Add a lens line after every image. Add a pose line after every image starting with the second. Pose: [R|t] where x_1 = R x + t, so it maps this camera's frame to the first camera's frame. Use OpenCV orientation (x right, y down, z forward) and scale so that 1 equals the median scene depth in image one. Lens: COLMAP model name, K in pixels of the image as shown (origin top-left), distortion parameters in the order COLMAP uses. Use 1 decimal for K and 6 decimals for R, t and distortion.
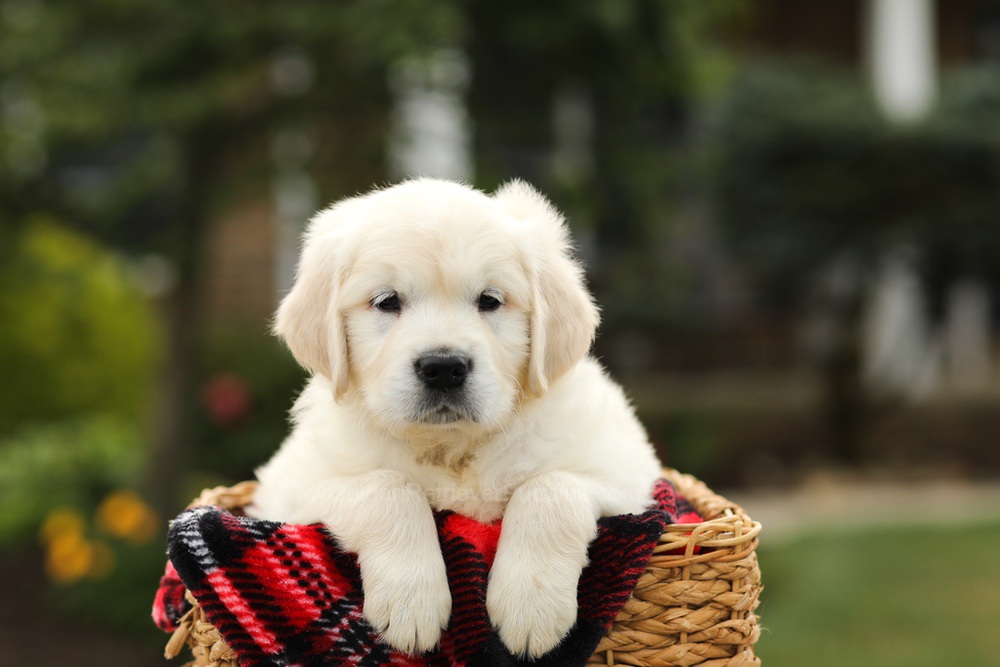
lens RADIAL K [[2983.6, 0, 508.0], [0, 2983.6, 398.3], [0, 0, 1]] dist [-0.057644, 0.000000]
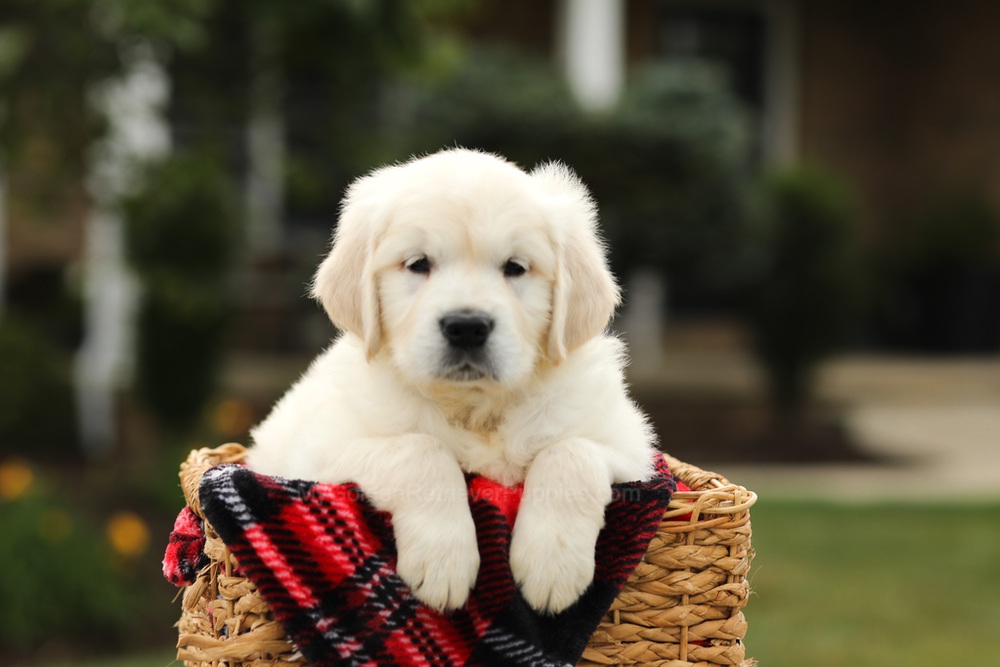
lens RADIAL K [[2983.6, 0, 501.2], [0, 2983.6, 337.0], [0, 0, 1]] dist [-0.057644, 0.000000]
pose [[0.991281, 0.028551, 0.128637, -0.144674], [-0.026562, 0.999500, -0.017155, 0.007216], [-0.129063, 0.013588, 0.991543, -0.040353]]
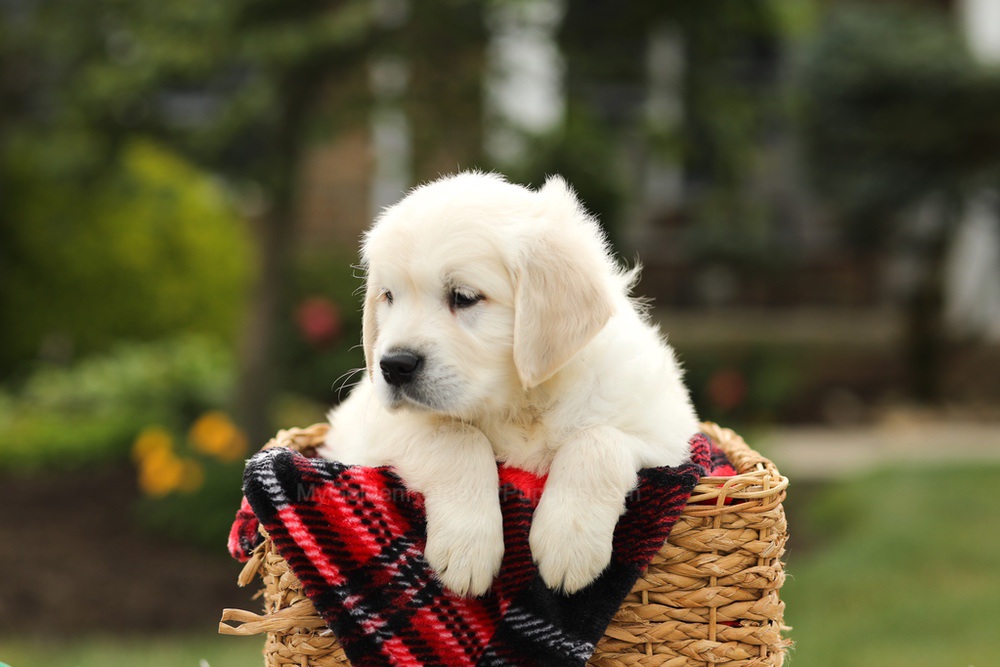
lens RADIAL K [[2983.6, 0, 574.9], [0, 2983.6, 208.8], [0, 0, 1]] dist [-0.057644, 0.000000]
pose [[0.999554, 0.028372, -0.009348, 0.014634], [-0.028703, 0.998887, -0.037430, -0.013549], [0.008275, 0.037681, 0.999256, -0.094903]]
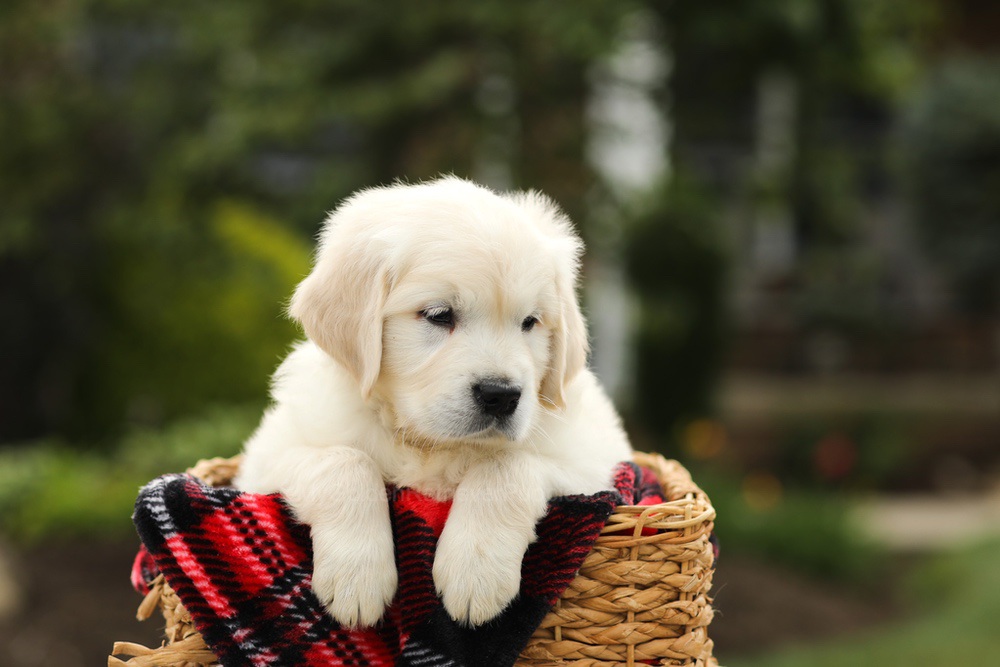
lens RADIAL K [[2983.6, 0, 495.9], [0, 2983.6, 369.6], [0, 0, 1]] dist [-0.057644, 0.000000]
pose [[0.996109, 0.027443, -0.083752, 0.096365], [-0.028108, 0.999582, -0.006779, 0.003773], [0.083531, 0.009107, 0.996464, -0.024524]]
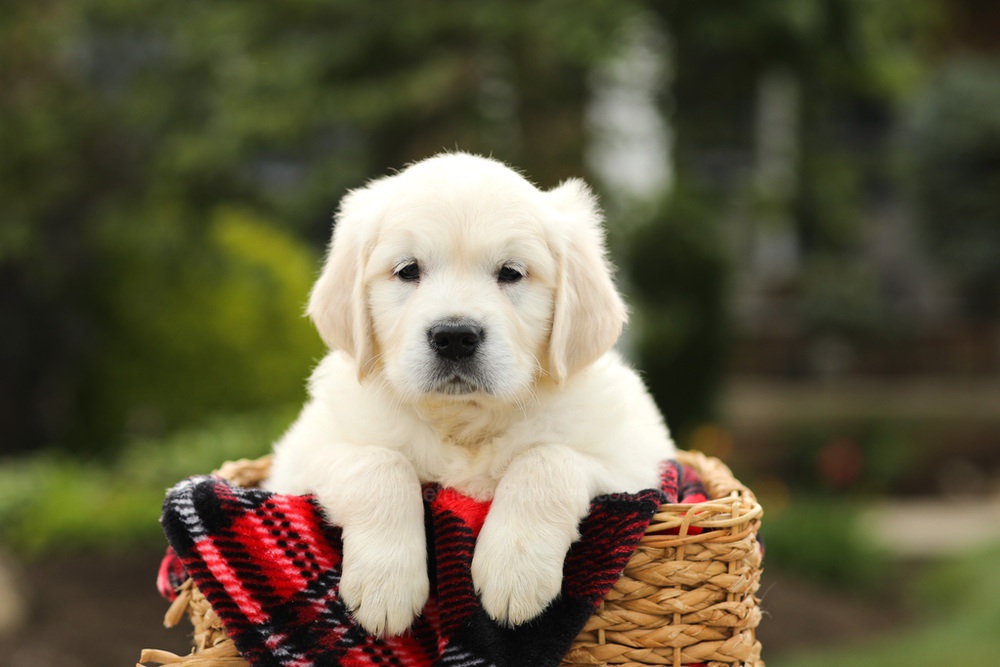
lens RADIAL K [[2983.6, 0, 475.3], [0, 2983.6, 396.8], [0, 0, 1]] dist [-0.057644, 0.000000]
pose [[0.995875, 0.019300, -0.088655, 0.078698], [-0.019477, 0.999810, -0.001129, 0.009196], [0.088616, 0.002851, 0.996062, 0.009441]]
